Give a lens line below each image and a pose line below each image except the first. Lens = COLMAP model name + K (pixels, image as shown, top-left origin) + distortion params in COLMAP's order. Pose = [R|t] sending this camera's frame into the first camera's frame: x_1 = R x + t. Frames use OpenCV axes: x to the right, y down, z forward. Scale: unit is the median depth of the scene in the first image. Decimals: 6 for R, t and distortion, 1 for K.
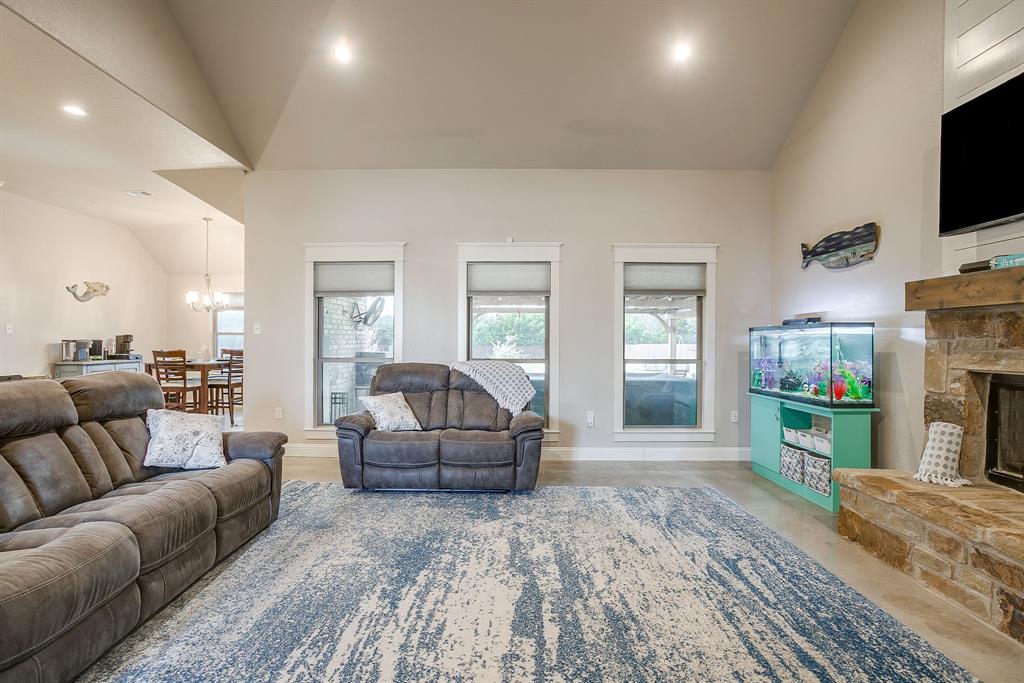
lens RADIAL K [[499.0, 0, 500.6], [0, 499.0, 349.3], [0, 0, 1]] dist [-0.046462, 0.022860]
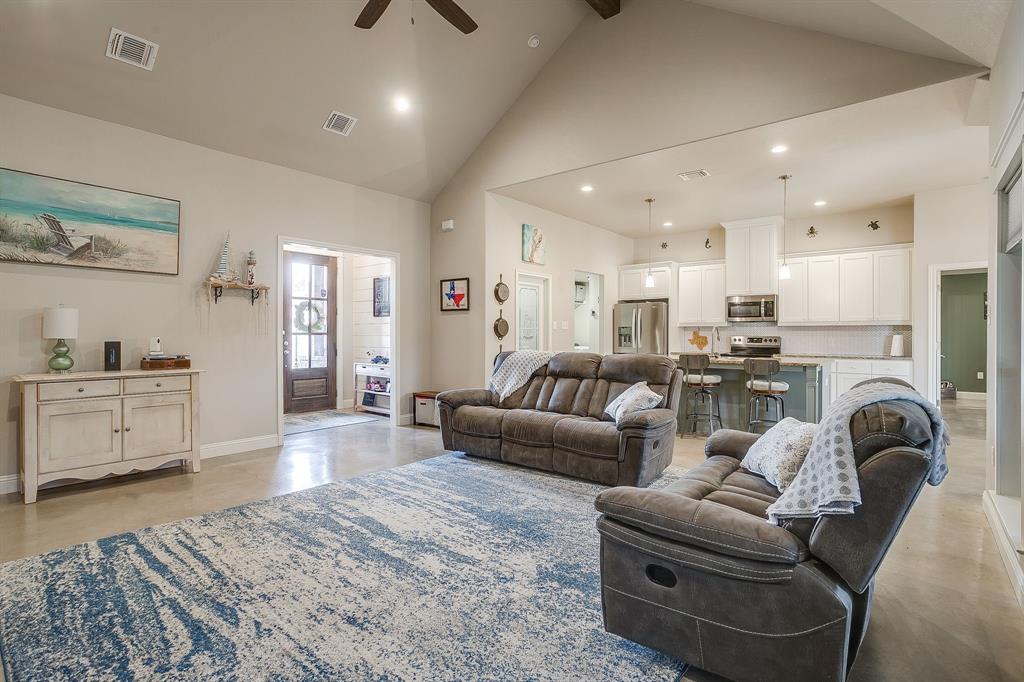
lens RADIAL K [[499.0, 0, 505.1], [0, 499.0, 331.6], [0, 0, 1]] dist [-0.046462, 0.022860]
pose [[-0.634497, -0.010079, -0.772859, 0.582681], [-0.017501, 0.999846, 0.001329, -0.015949], [0.772727, 0.014369, -0.634576, 1.398587]]
